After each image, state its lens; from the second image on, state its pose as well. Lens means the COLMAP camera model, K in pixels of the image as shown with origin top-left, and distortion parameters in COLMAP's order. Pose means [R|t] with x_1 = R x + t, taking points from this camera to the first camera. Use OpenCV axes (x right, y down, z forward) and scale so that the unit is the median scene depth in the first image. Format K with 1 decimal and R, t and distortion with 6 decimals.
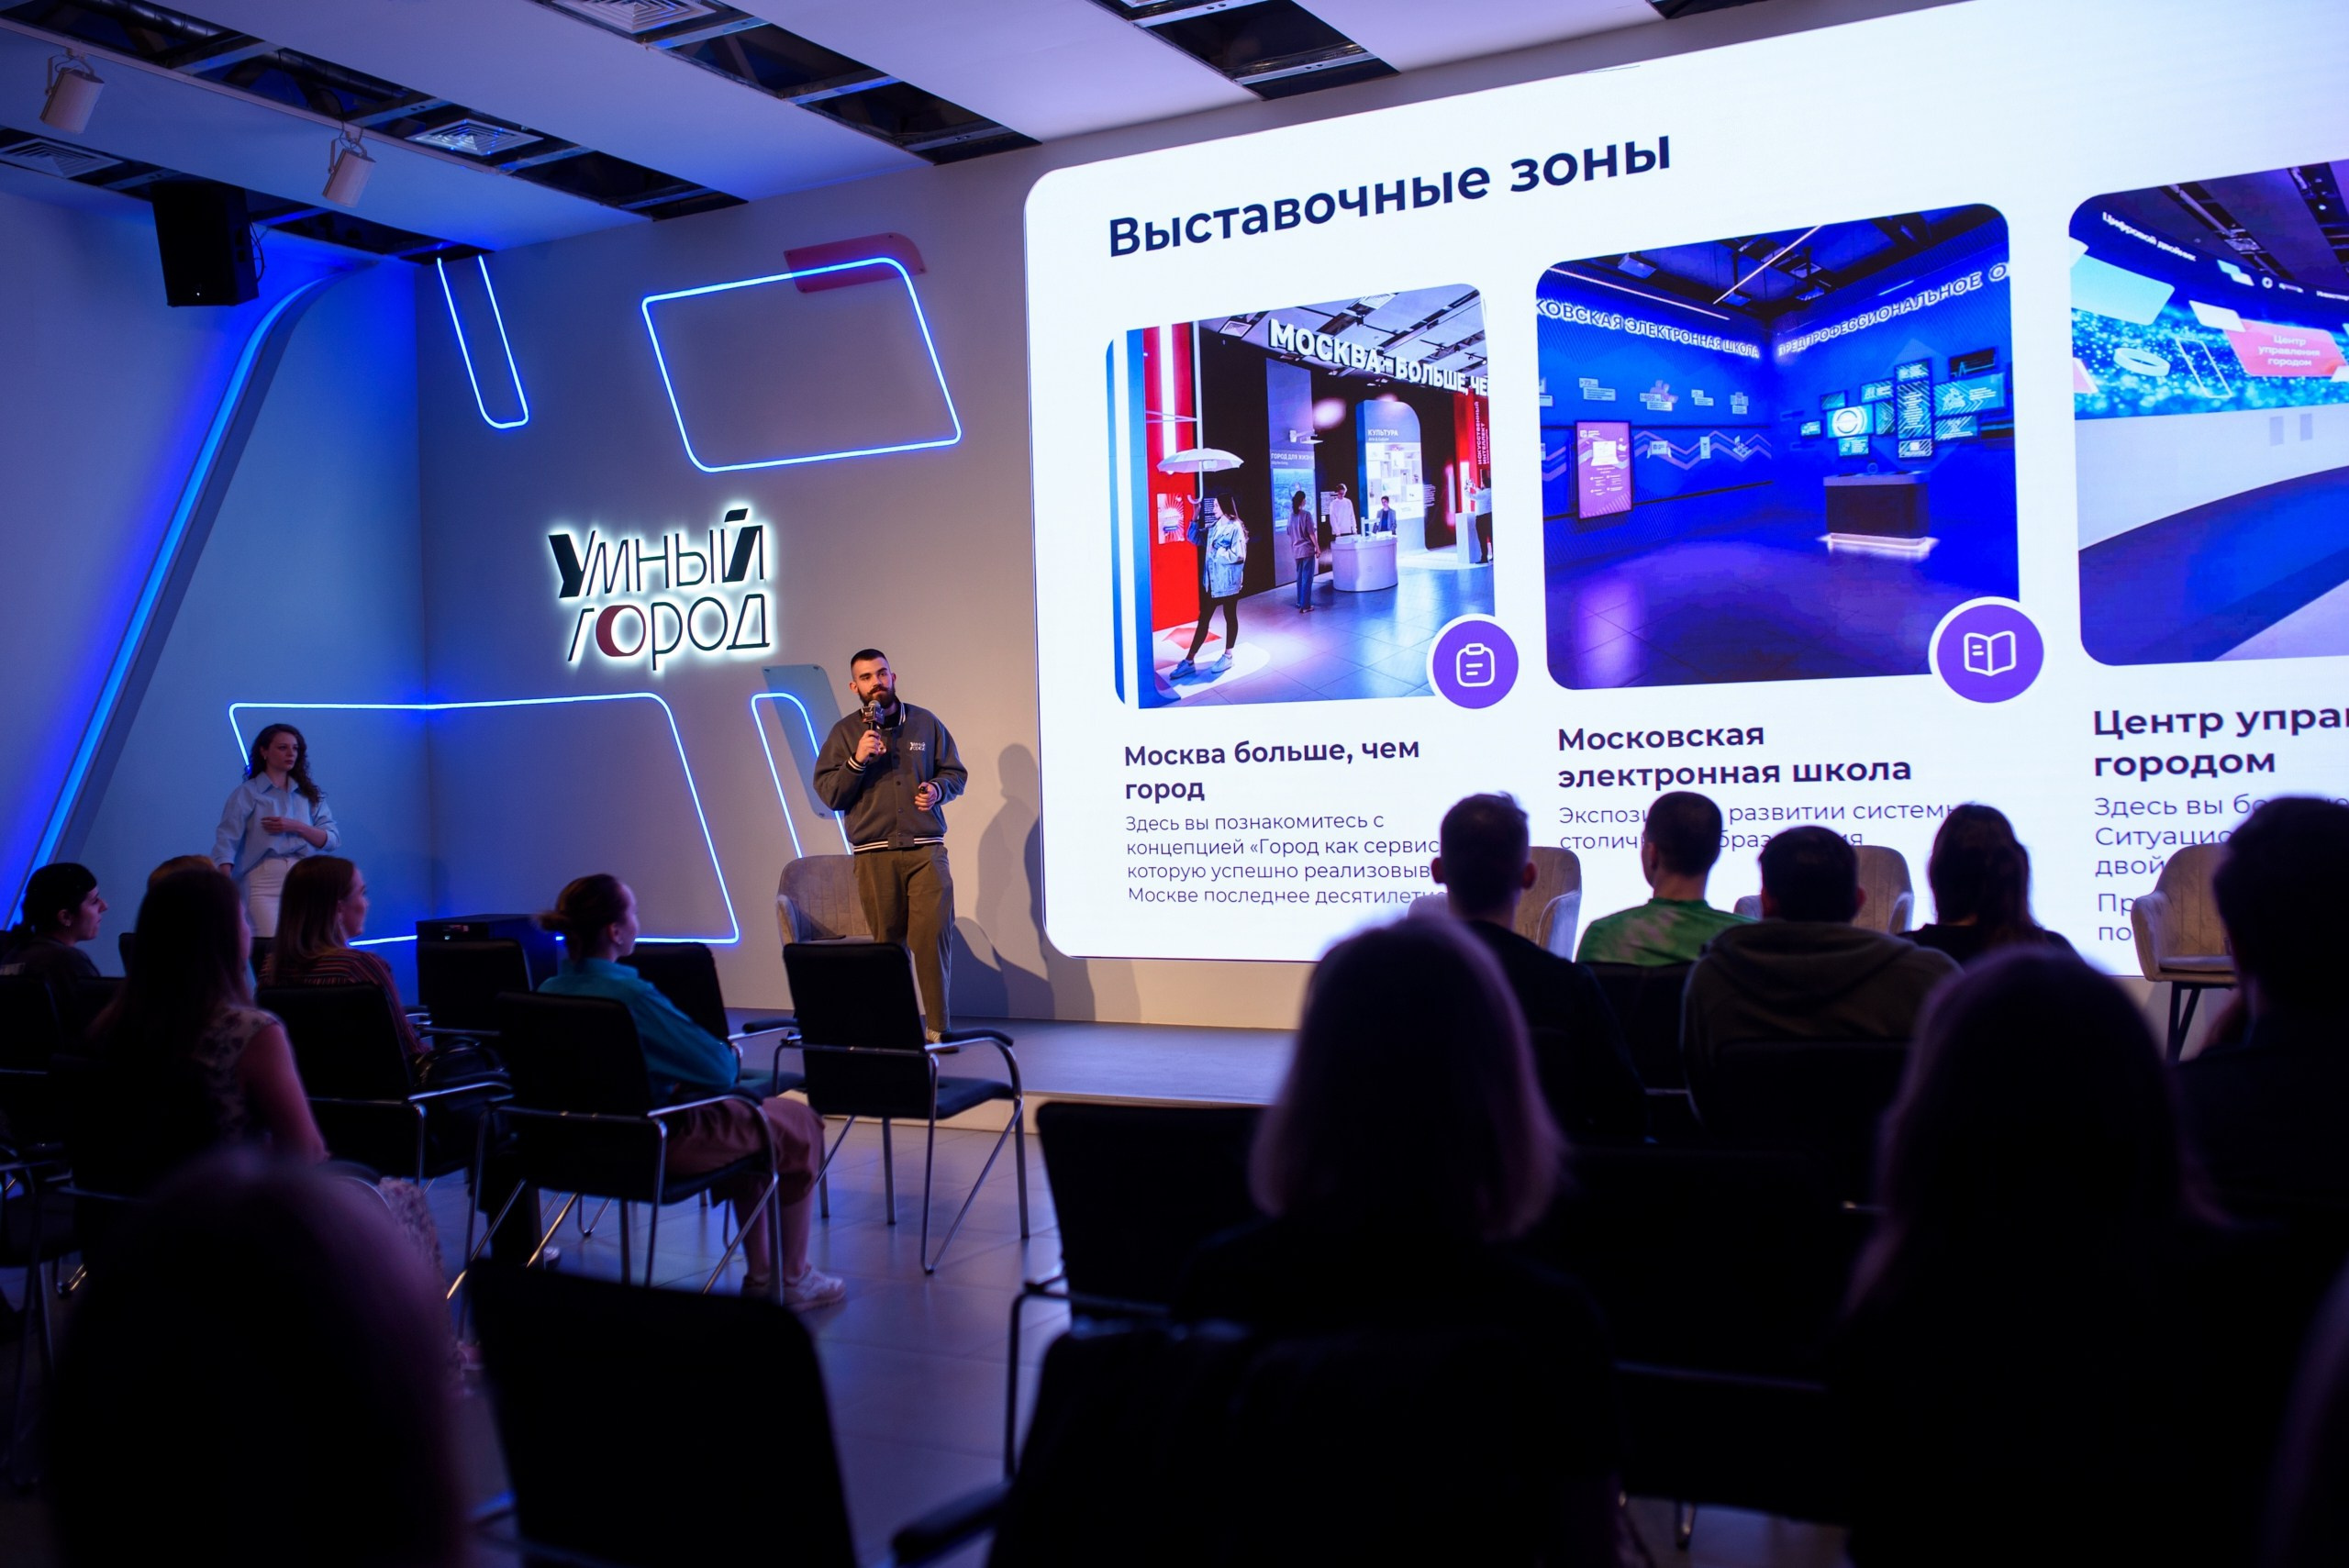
lens RADIAL K [[2267.3, 0, 1174.5], [0, 2267.3, 784.0], [0, 0, 1]] dist [-0.043116, 0.069375]
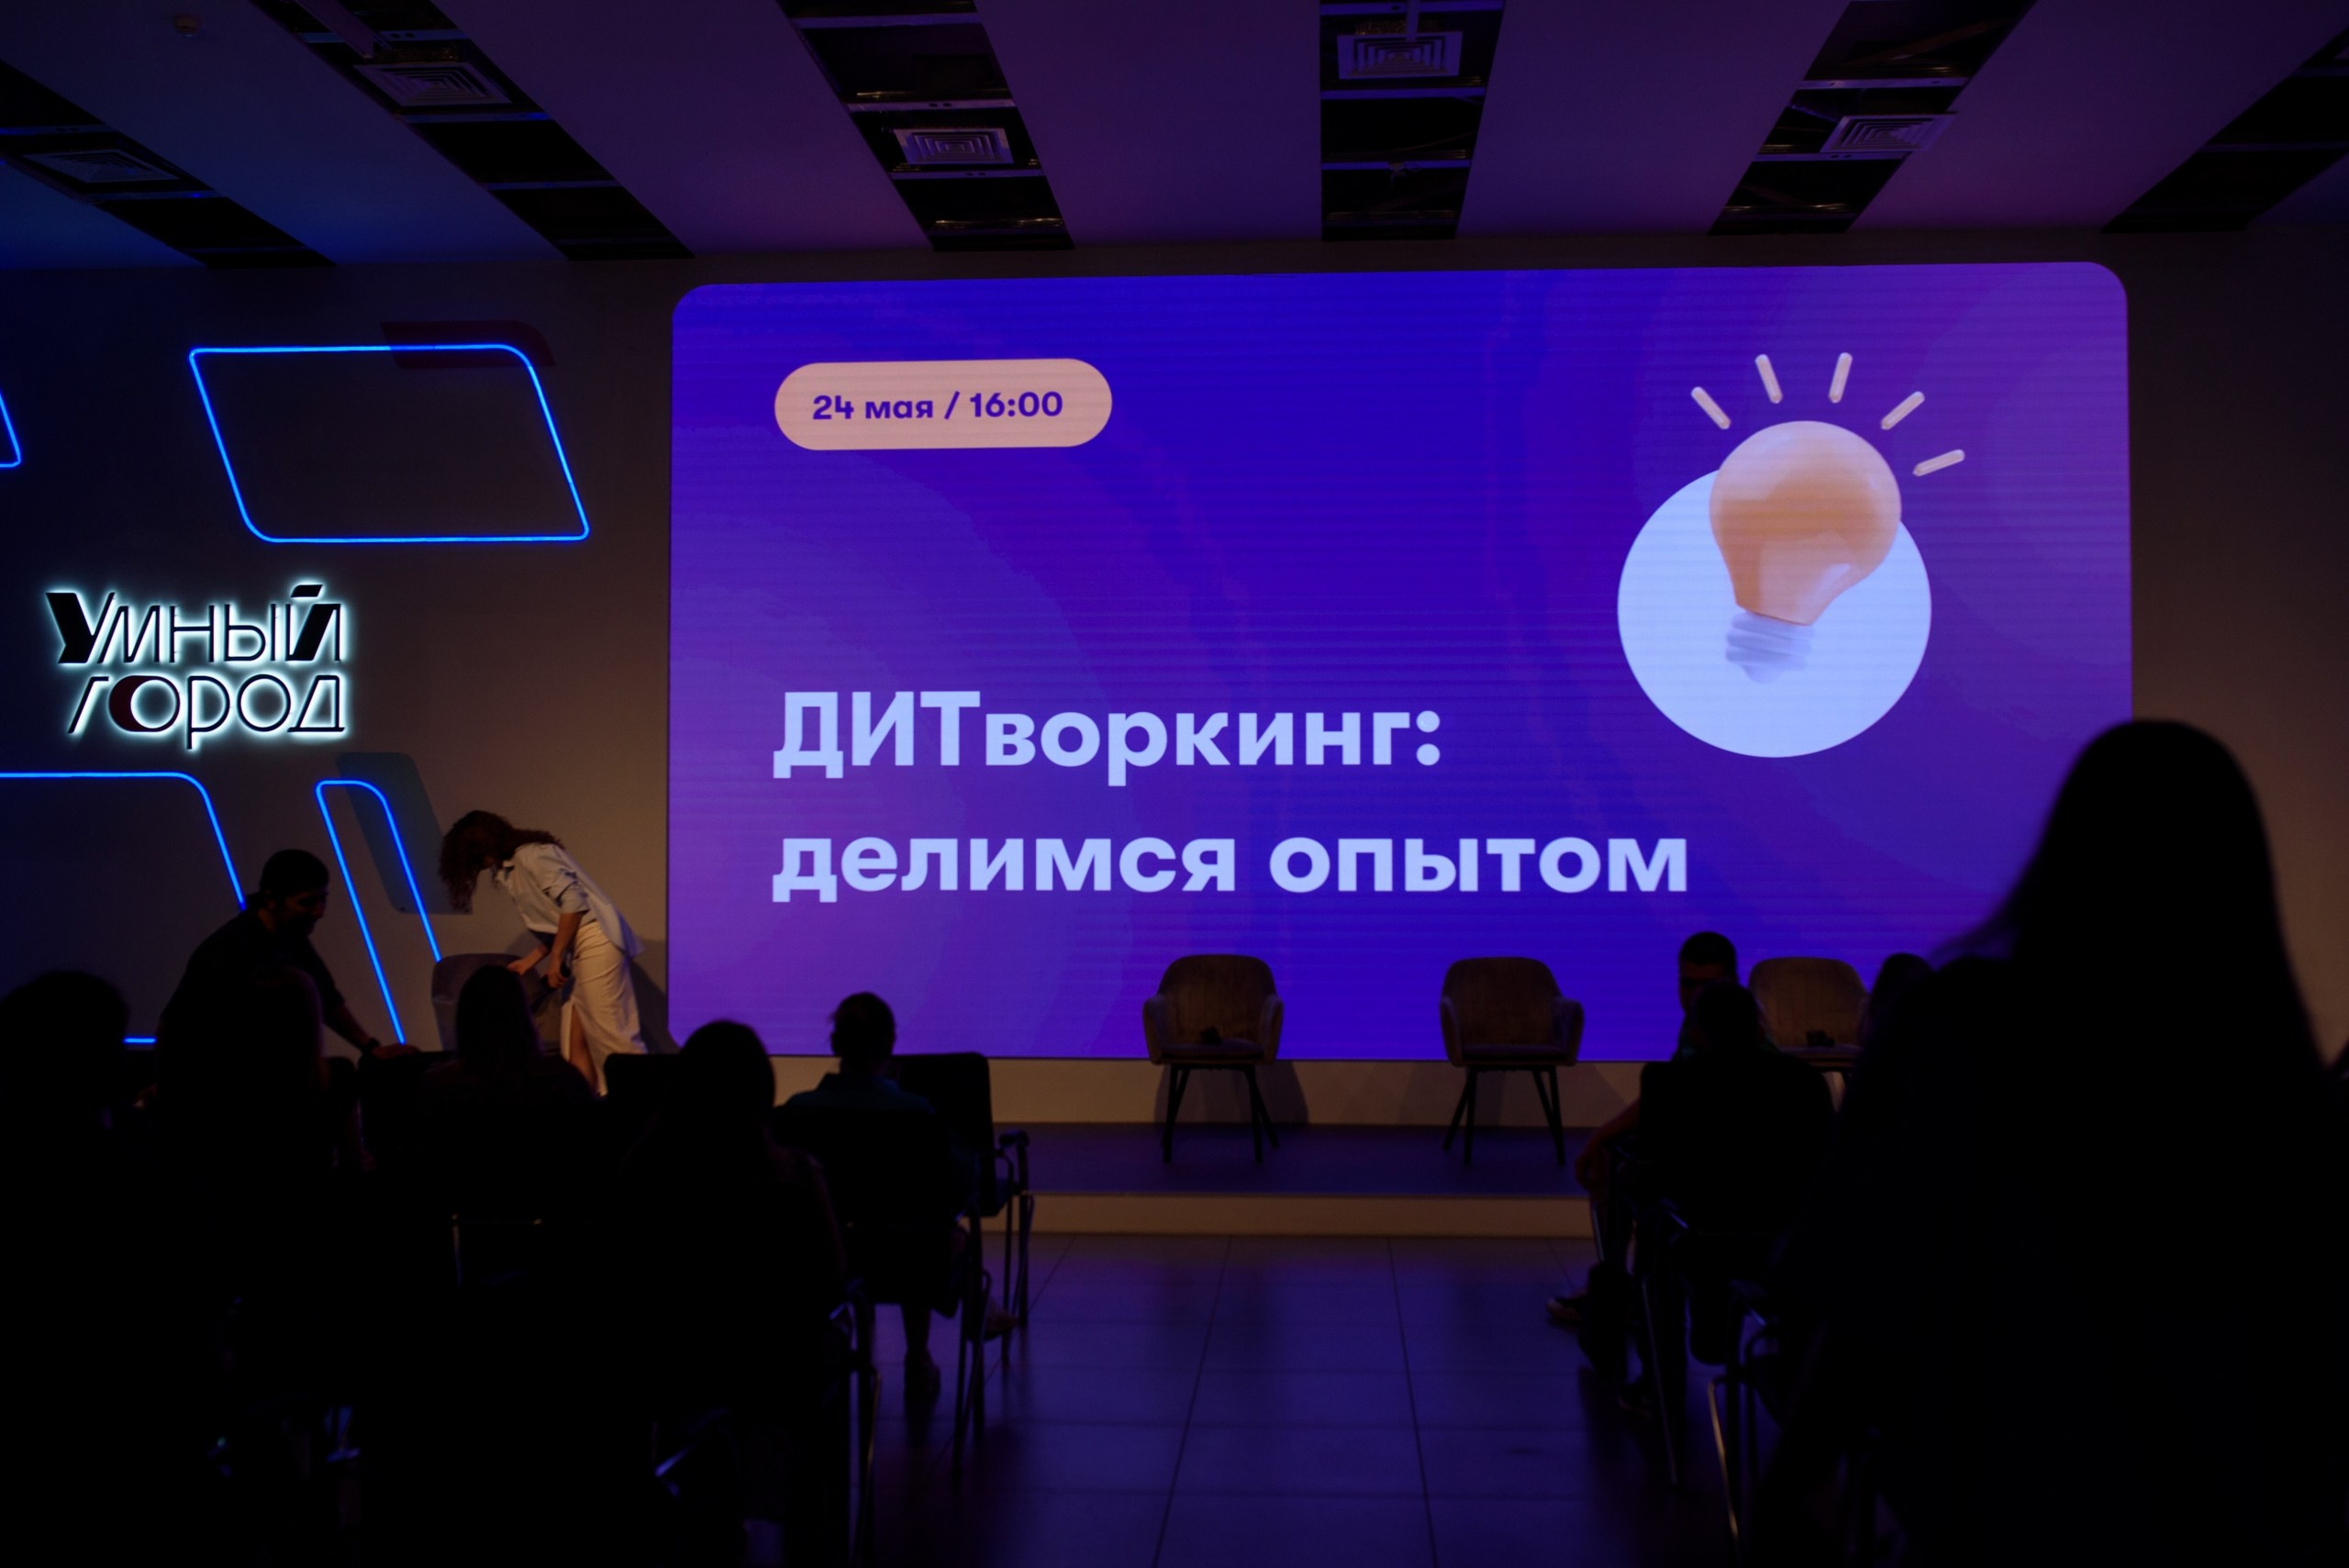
lens RADIAL K [[2267.3, 0, 1174.5], [0, 2267.3, 784.0], [0, 0, 1]] dist [-0.043116, 0.069375]
pose [[0.906373, 0.044753, 0.420101, -0.257992], [-0.027192, 0.998491, -0.047700, -0.002910], [-0.421602, 0.031811, 0.906223, -0.006581]]
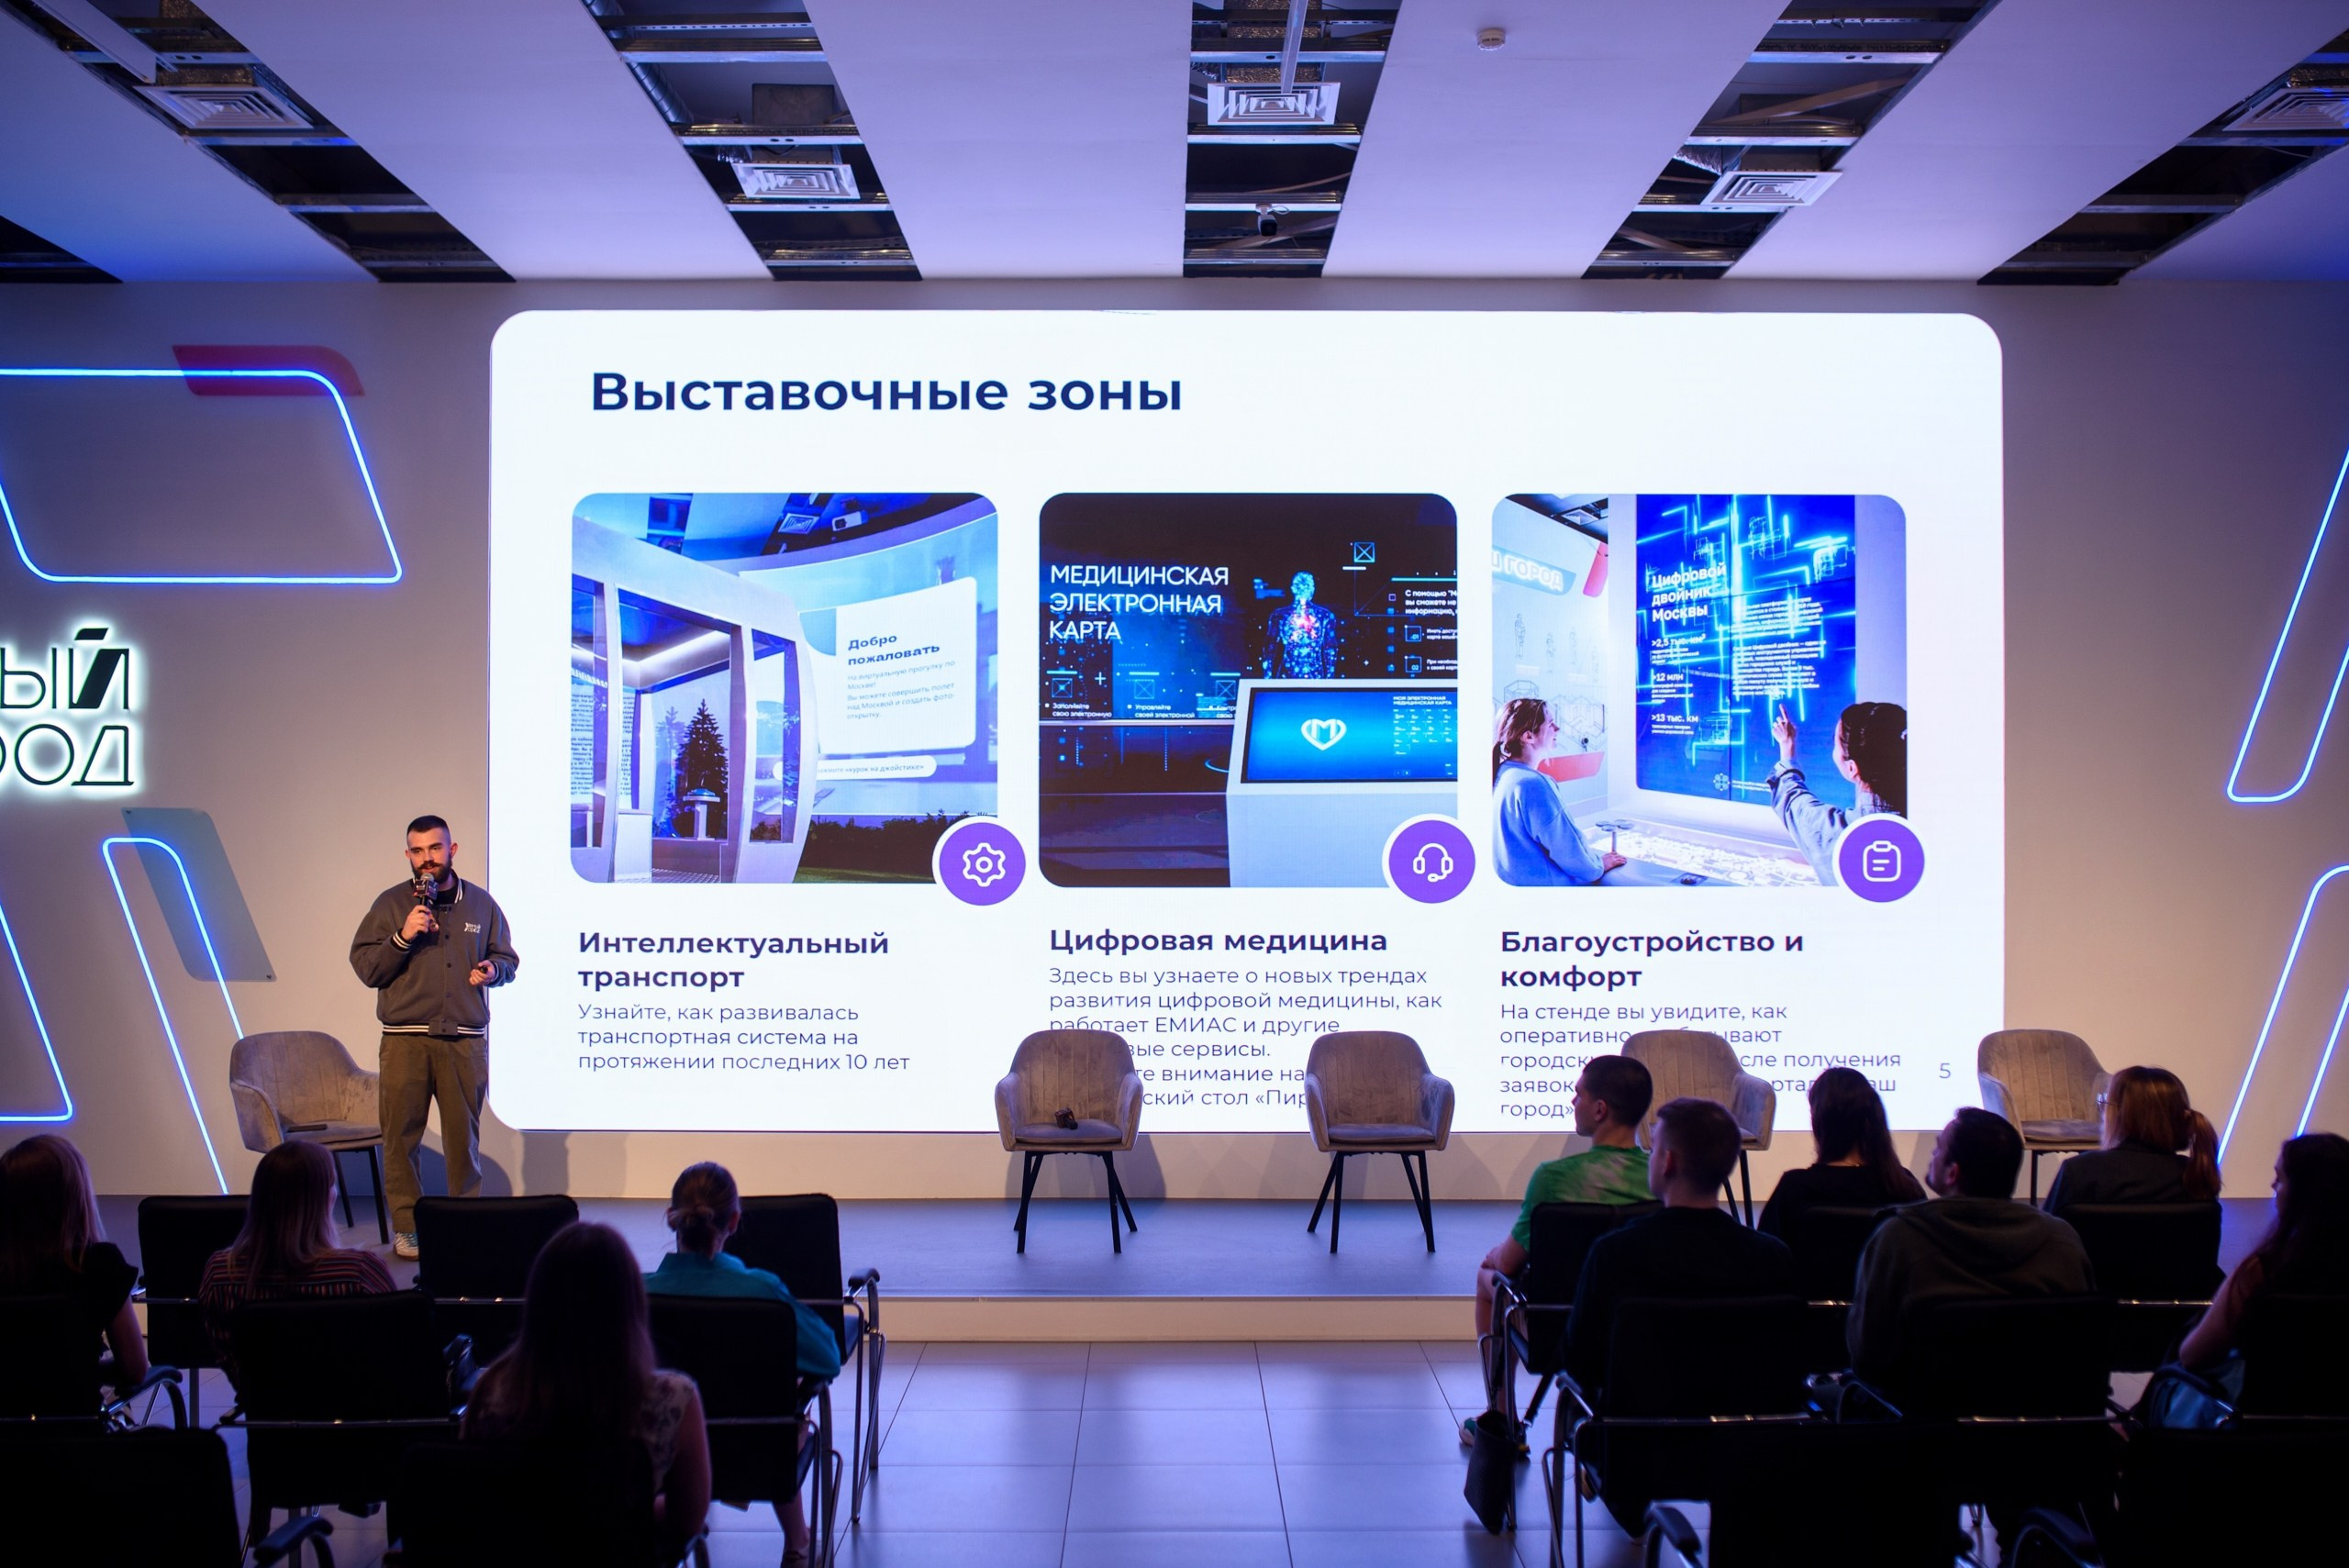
lens RADIAL K [[2267.3, 0, 1174.5], [0, 2267.3, 784.0], [0, 0, 1]] dist [-0.043116, 0.069375]
pose [[0.873375, 0.041401, 0.485285, -0.249194], [-0.026478, 0.998943, -0.037570, -0.038746], [-0.486328, 0.019964, 0.873548, 0.030434]]
